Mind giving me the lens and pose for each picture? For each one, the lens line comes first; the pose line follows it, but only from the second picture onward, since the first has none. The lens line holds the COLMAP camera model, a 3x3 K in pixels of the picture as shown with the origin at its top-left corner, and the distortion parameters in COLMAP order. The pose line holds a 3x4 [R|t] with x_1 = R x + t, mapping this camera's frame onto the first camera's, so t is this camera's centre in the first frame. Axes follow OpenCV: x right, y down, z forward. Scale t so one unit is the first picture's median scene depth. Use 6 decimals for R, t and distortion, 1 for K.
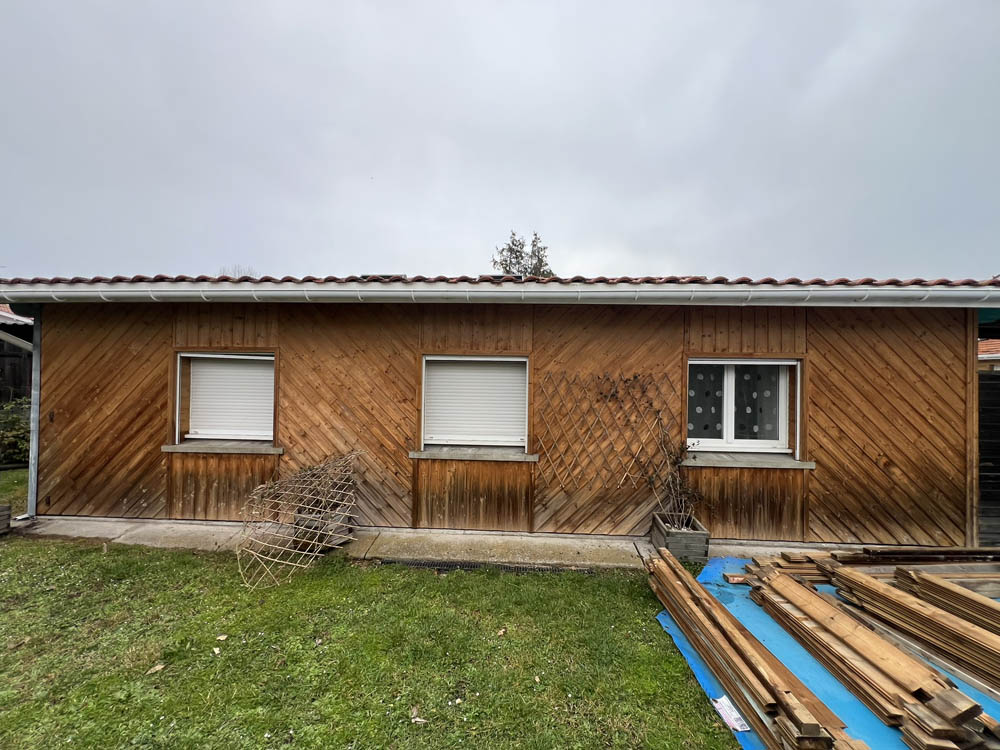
lens RADIAL K [[396.5, 0, 500.1], [0, 396.5, 377.2], [0, 0, 1]] dist [-0.002495, -0.000245]
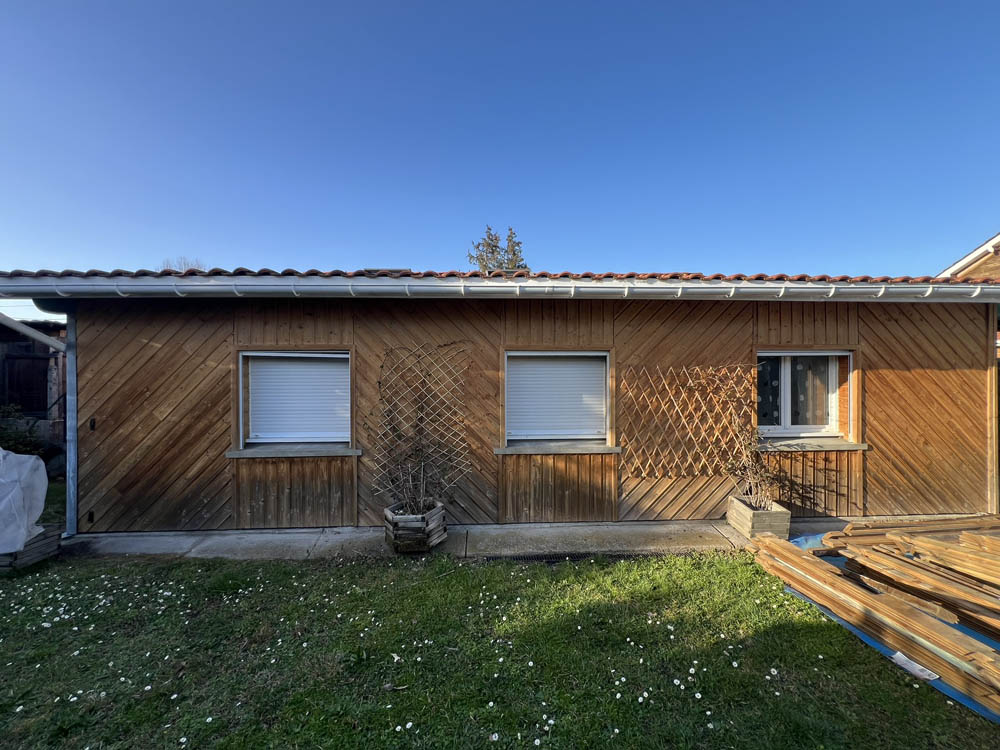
lens RADIAL K [[398.2, 0, 498.4], [0, 398.2, 376.9], [0, 0, 1]] dist [-0.002105, -0.000627]
pose [[0.994846, -0.019626, 0.099479, -0.305165], [0.018589, 0.999763, 0.011345, -0.001744], [-0.099678, -0.009437, 0.994975, 0.004514]]
